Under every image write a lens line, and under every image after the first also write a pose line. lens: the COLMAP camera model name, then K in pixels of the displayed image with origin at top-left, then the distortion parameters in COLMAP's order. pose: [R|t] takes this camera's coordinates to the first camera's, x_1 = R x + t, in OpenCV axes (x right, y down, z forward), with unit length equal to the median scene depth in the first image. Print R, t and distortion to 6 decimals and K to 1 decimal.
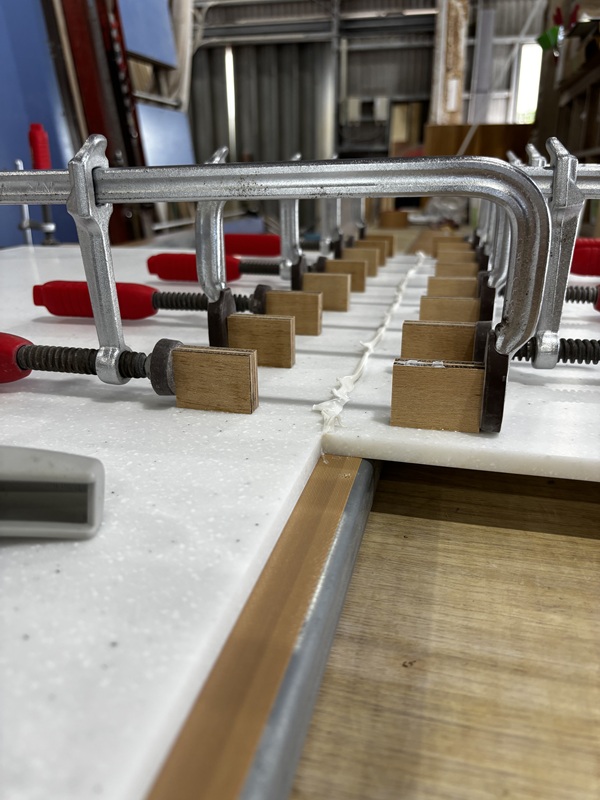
lens RADIAL K [[601.8, 0, 300.0], [0, 601.8, 399.9], [0, 0, 1]] dist [-0.015484, -0.003745]
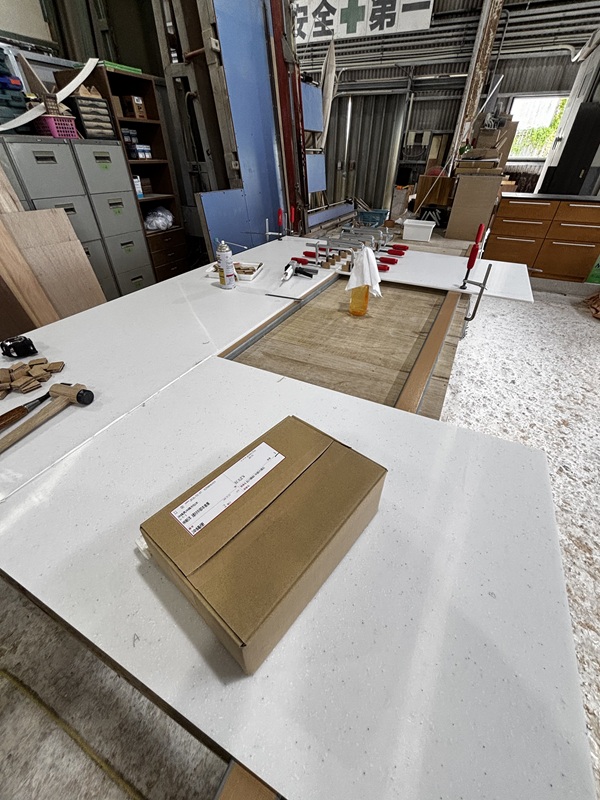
lens RADIAL K [[322.2, 0, 307.5], [0, 322.2, 401.0], [0, 0, 1]] dist [0.000224, -0.000033]
pose [[0.978866, 0.143844, -0.145362, 0.037024], [-0.094297, 0.948213, 0.303316, 0.028251], [0.181465, -0.283198, 0.941737, -0.269748]]
